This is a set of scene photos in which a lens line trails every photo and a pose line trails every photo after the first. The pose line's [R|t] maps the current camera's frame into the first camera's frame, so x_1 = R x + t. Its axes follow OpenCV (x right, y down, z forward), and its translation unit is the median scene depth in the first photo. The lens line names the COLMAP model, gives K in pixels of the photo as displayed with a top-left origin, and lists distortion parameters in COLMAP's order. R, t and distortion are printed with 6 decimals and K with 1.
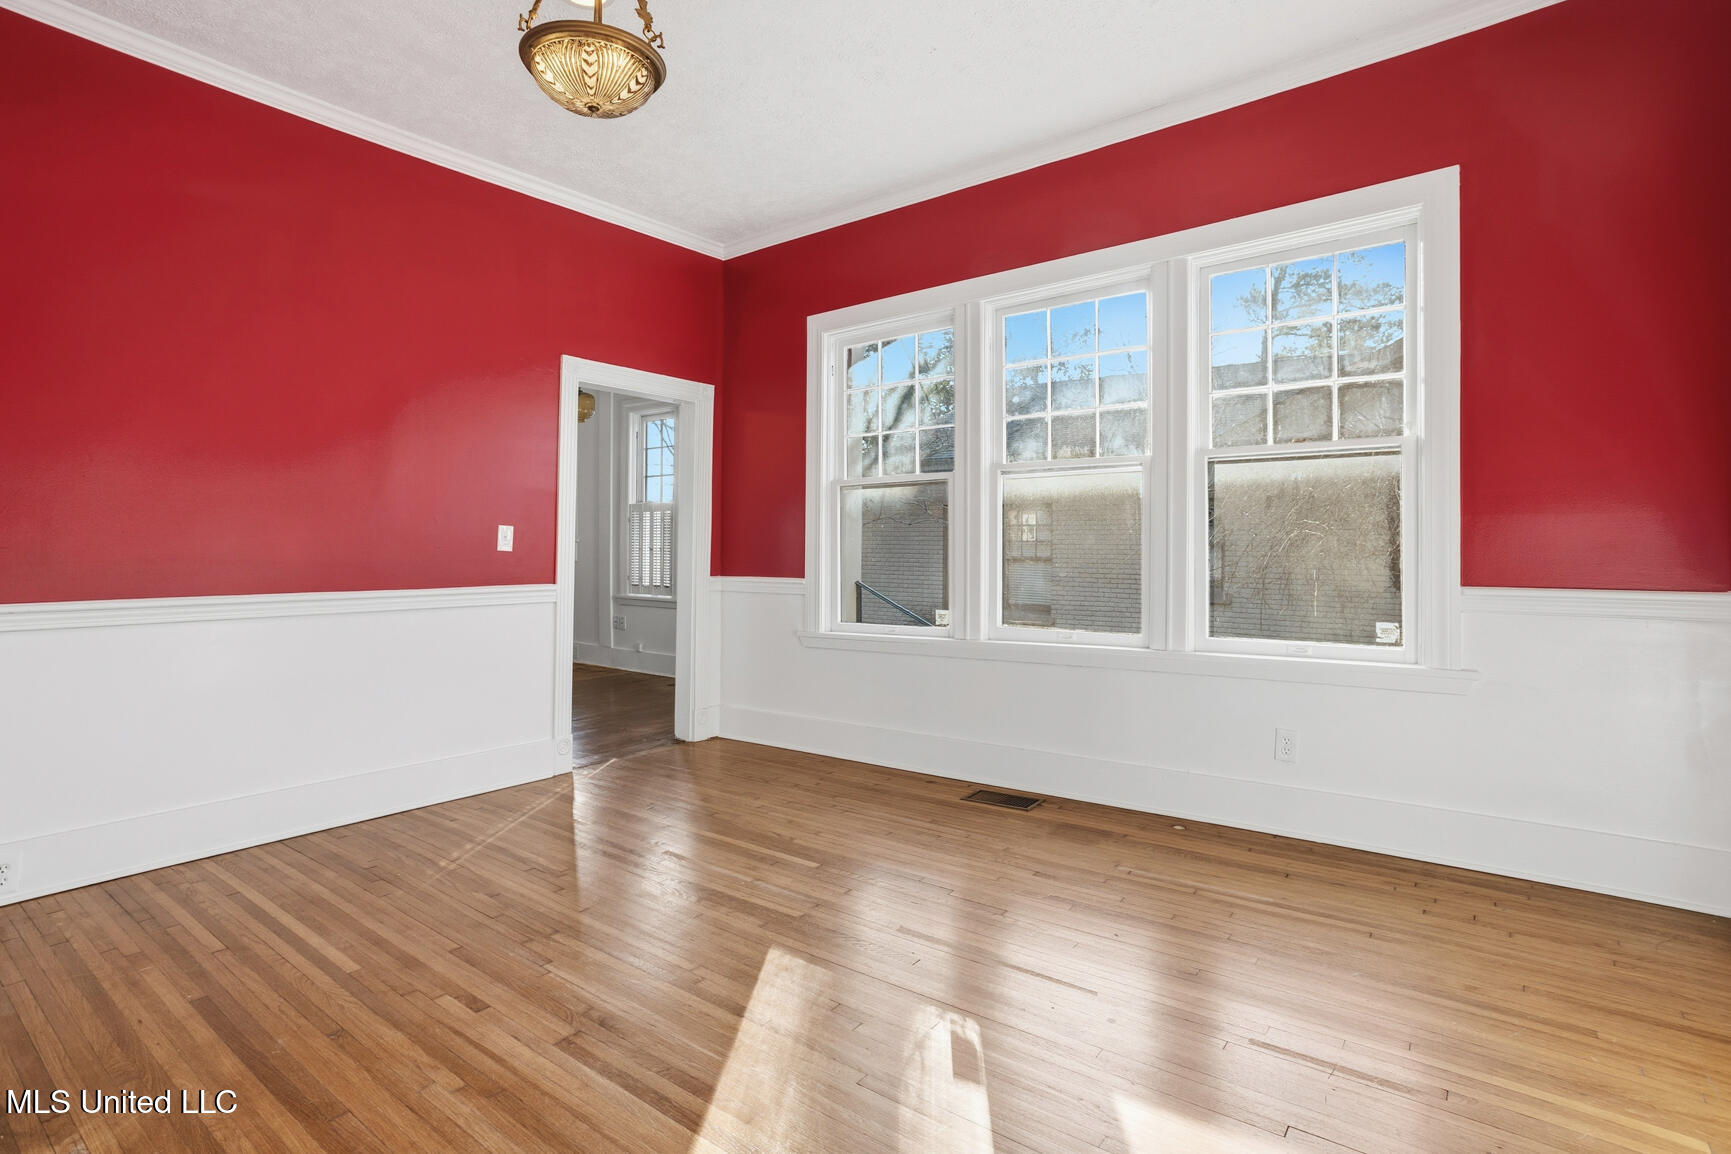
lens RADIAL K [[875.1, 0, 860.4], [0, 875.1, 551.4], [0, 0, 1]] dist [-0.021712, 0.000403]
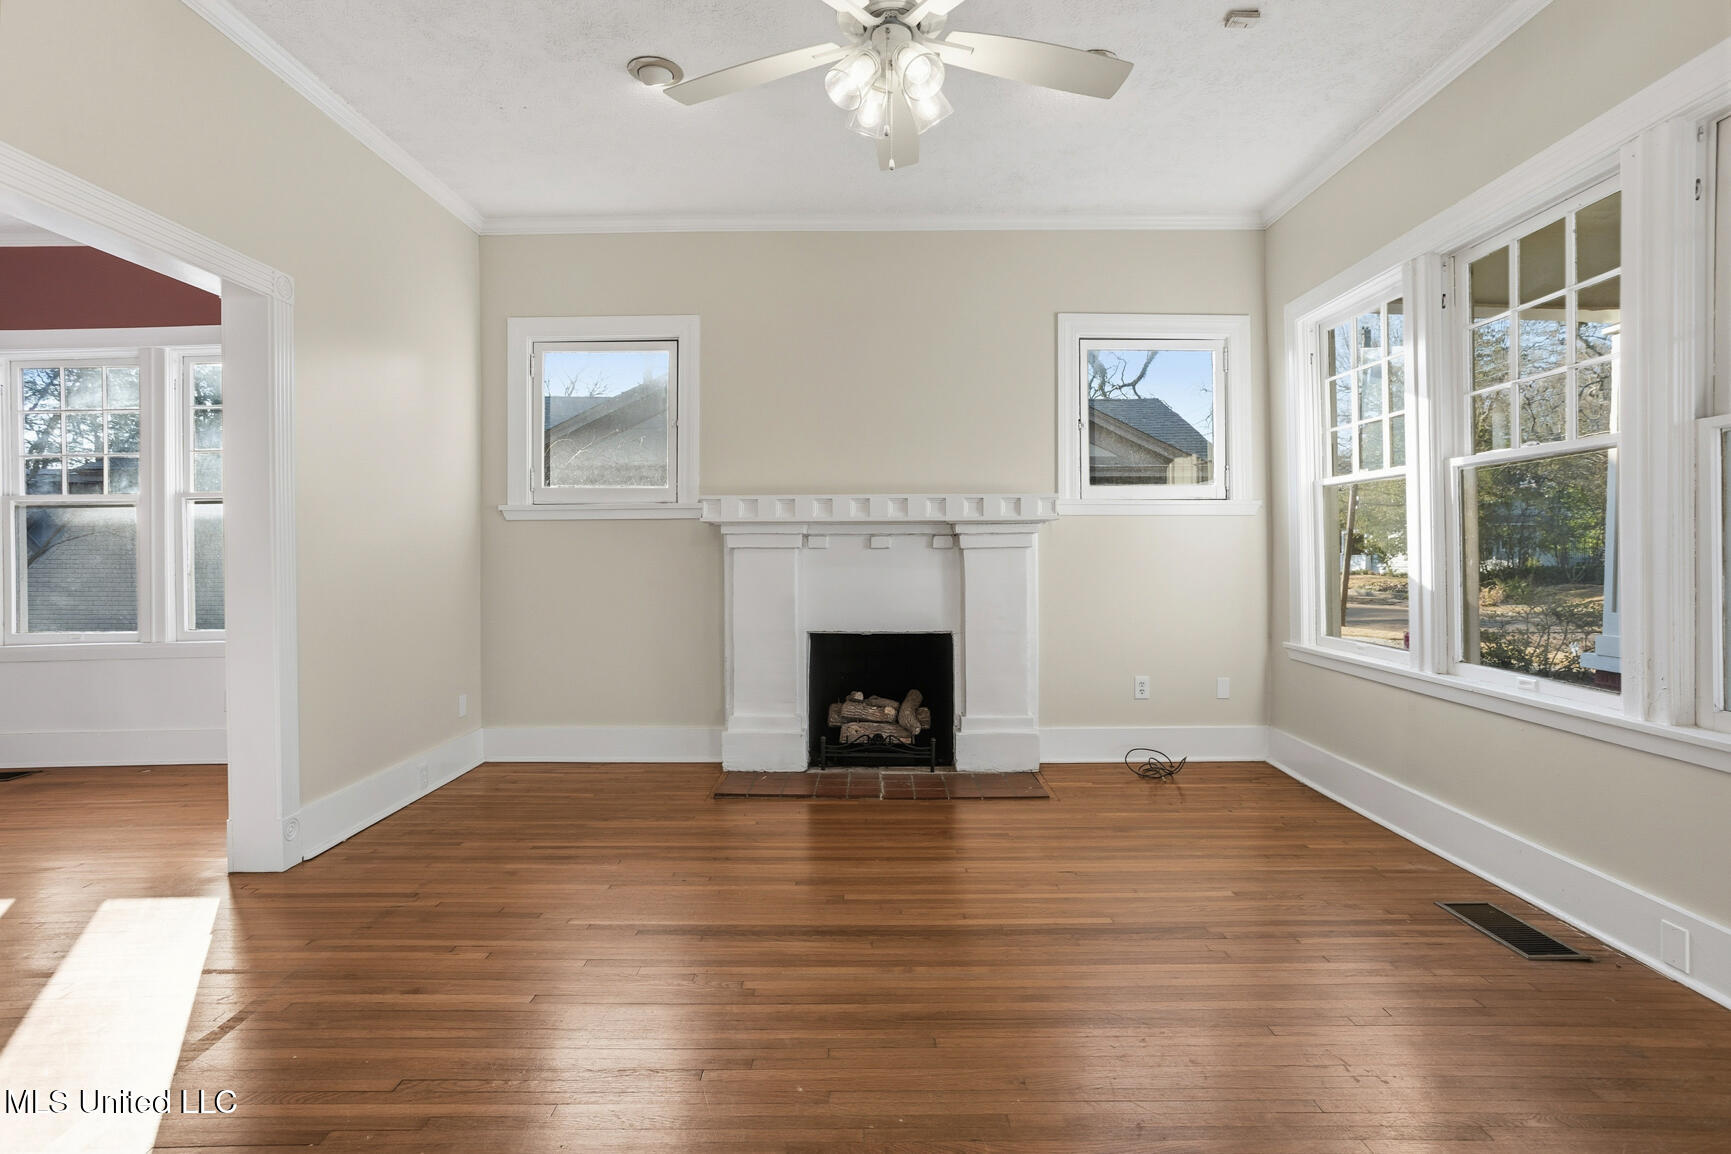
lens RADIAL K [[875.1, 0, 860.4], [0, 875.1, 551.4], [0, 0, 1]] dist [-0.021712, 0.000403]
pose [[0.923975, -0.028397, 0.381397, 0.823403], [0.025803, 0.999596, 0.011917, -0.012307], [-0.381581, -0.001170, 0.924335, -0.600775]]
